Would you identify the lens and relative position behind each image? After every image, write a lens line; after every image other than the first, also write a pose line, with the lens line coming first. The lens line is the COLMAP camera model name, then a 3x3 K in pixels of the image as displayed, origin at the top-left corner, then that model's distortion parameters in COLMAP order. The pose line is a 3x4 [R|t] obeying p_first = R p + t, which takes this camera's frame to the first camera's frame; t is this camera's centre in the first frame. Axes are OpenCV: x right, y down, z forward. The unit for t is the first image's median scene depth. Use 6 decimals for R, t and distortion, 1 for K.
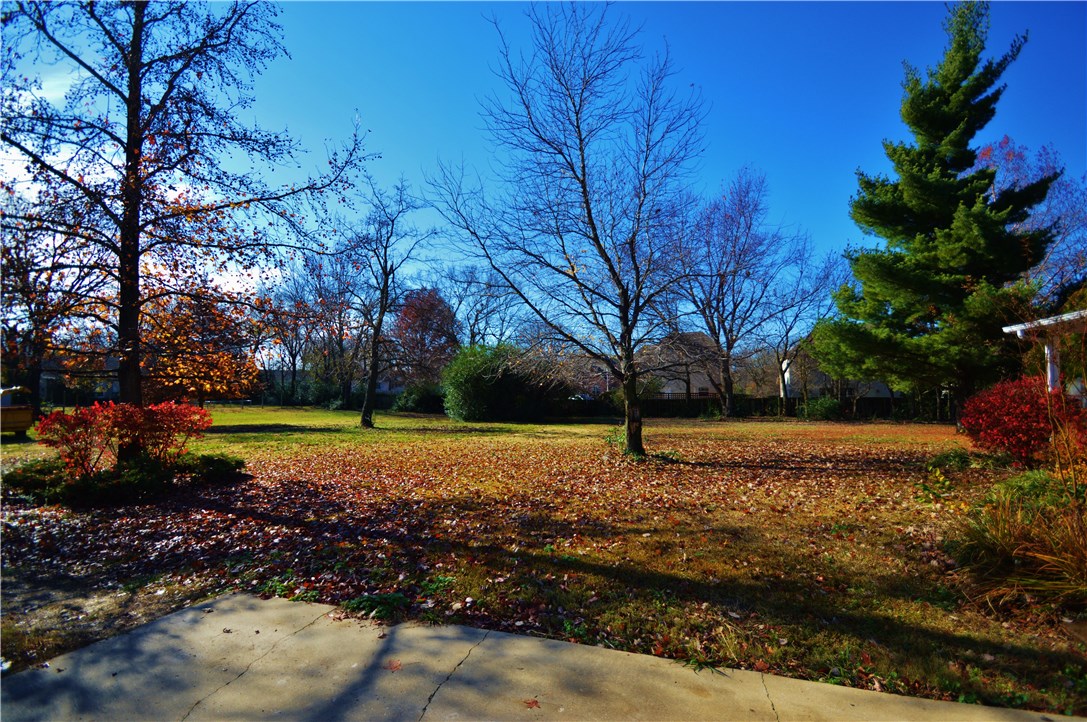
lens RADIAL K [[471.5, 0, 545.5], [0, 471.5, 364.5], [0, 0, 1]] dist [-0.001783, -0.000089]
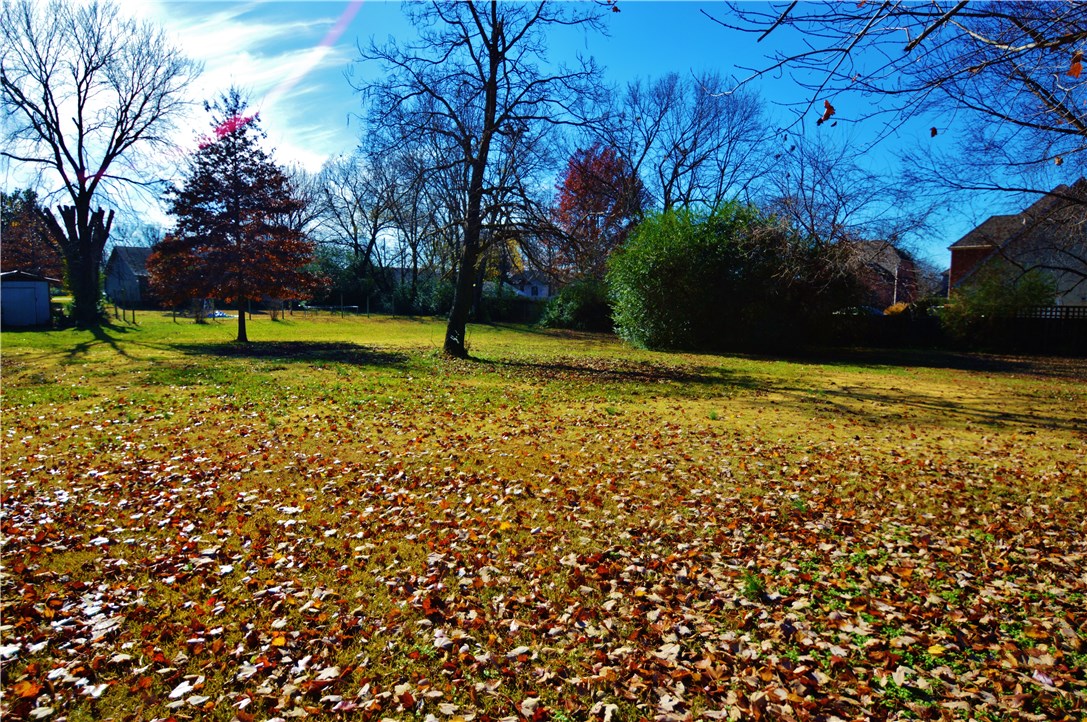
lens RADIAL K [[598.4, 0, 545.9], [0, 598.4, 363.1], [0, 0, 1]] dist [-0.005322, -0.000446]
pose [[0.938871, 0.049711, -0.340662, -0.034770], [0.003281, 0.988183, 0.153242, 0.022953], [0.344254, -0.144992, 0.927613, 0.237946]]
